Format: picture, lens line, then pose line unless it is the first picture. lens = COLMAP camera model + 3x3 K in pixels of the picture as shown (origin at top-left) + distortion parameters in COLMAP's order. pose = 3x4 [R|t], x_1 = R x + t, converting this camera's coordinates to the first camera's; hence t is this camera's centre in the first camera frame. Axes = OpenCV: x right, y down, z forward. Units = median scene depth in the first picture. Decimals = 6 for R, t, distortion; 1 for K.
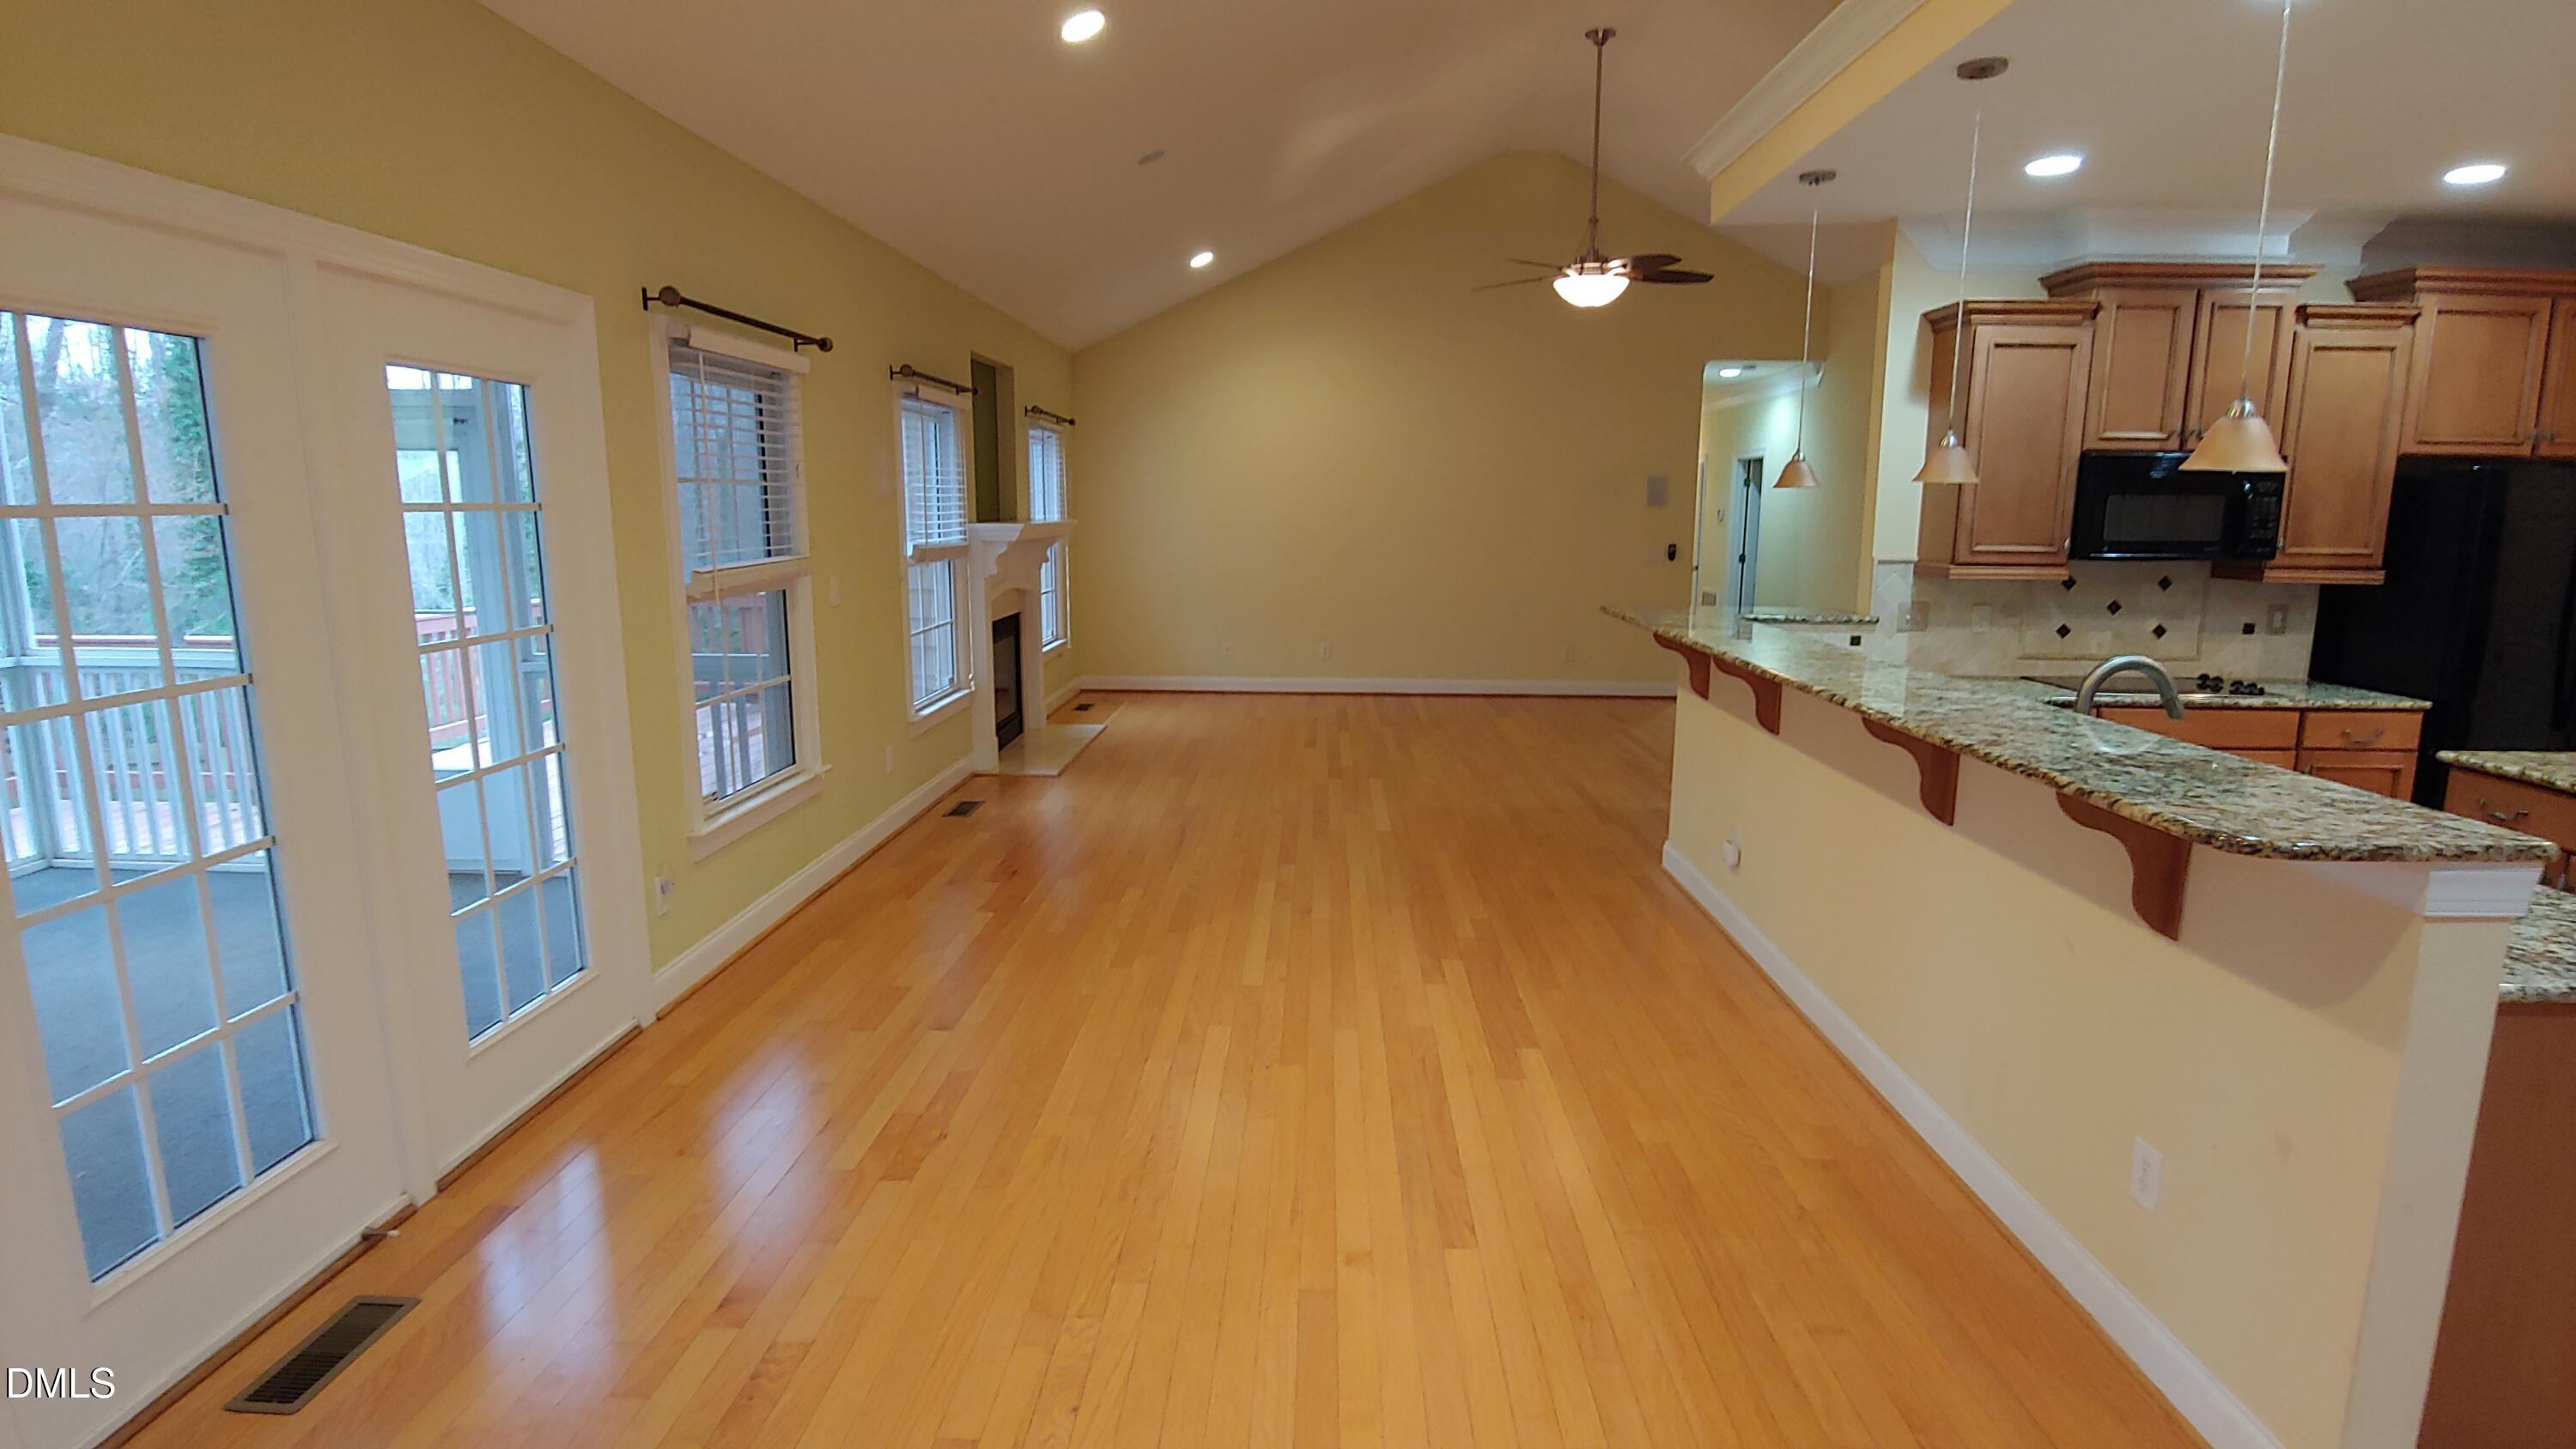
lens RADIAL K [[1281.3, 0, 1289.9], [0, 1281.3, 715.0], [0, 0, 1]] dist [0.033852, -0.033525]
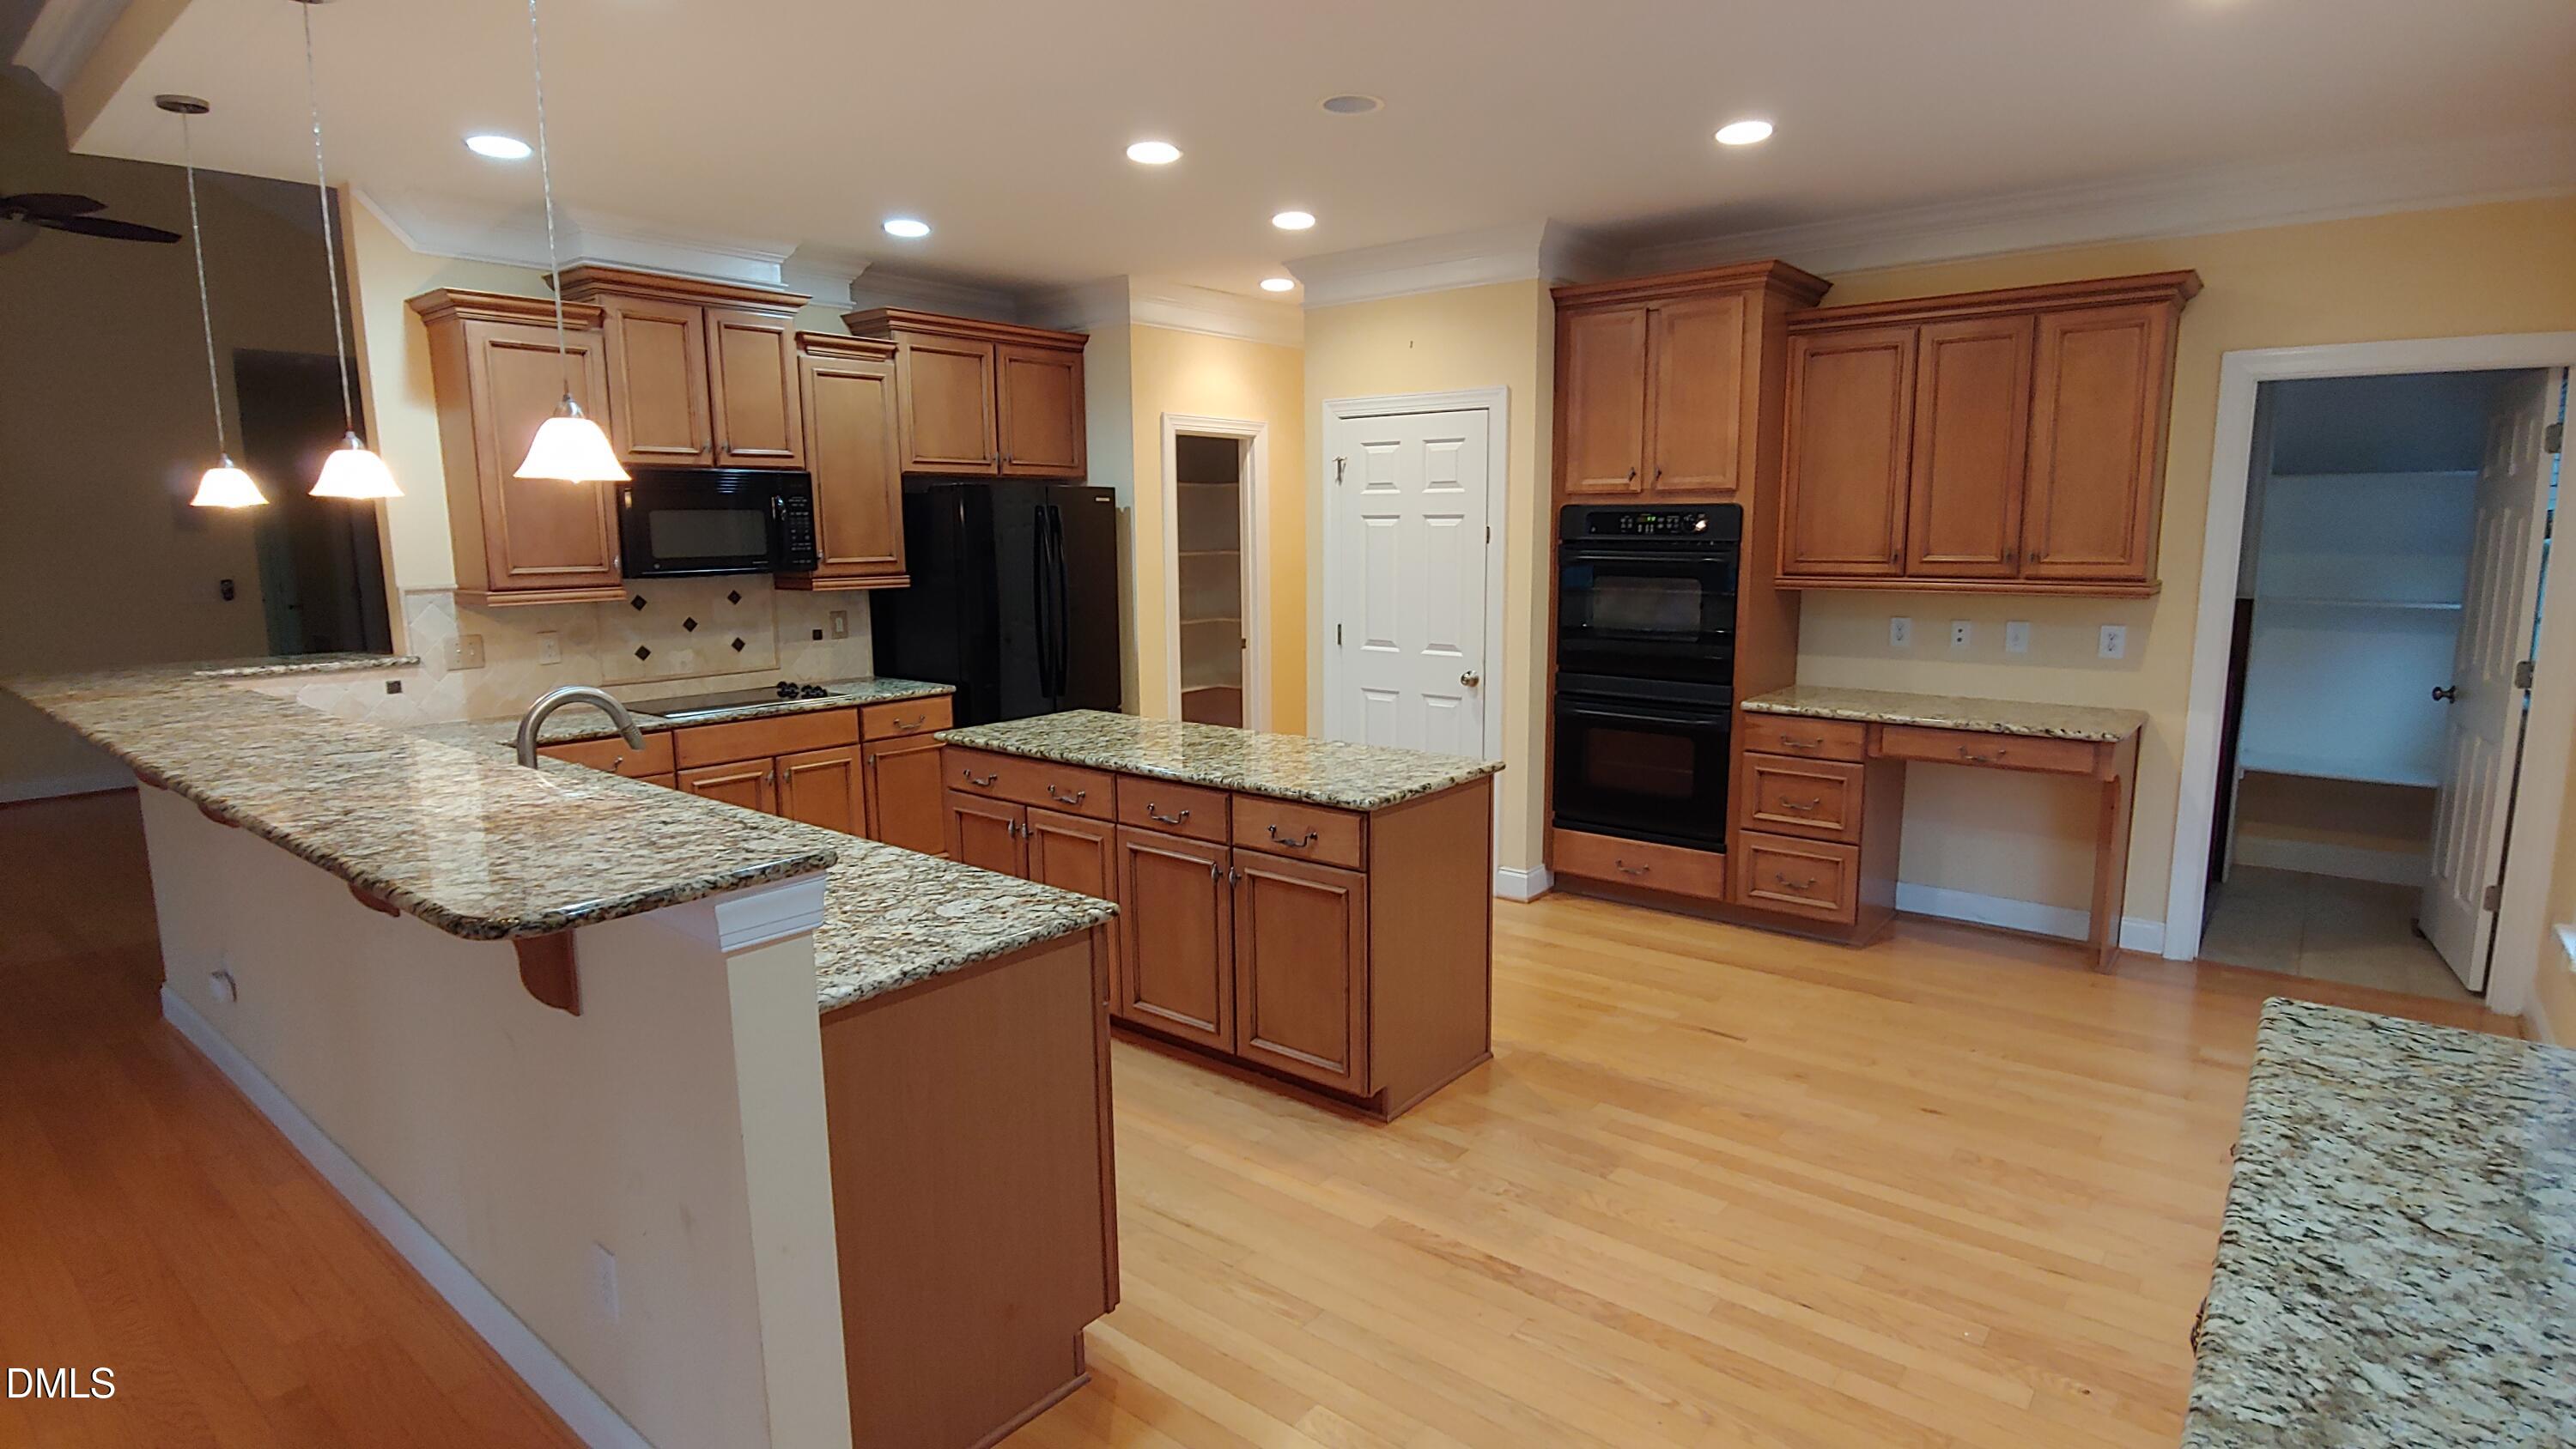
lens RADIAL K [[1296.7, 0, 1300.4], [0, 1296.7, 725.6], [0, 0, 1]] dist [-0.013068, -0.000581]
pose [[0.613381, -0.135066, 0.778152, 0.158239], [0.140880, 0.988178, 0.060472, -0.001258], [-0.777120, 0.072533, 0.625158, 0.029597]]
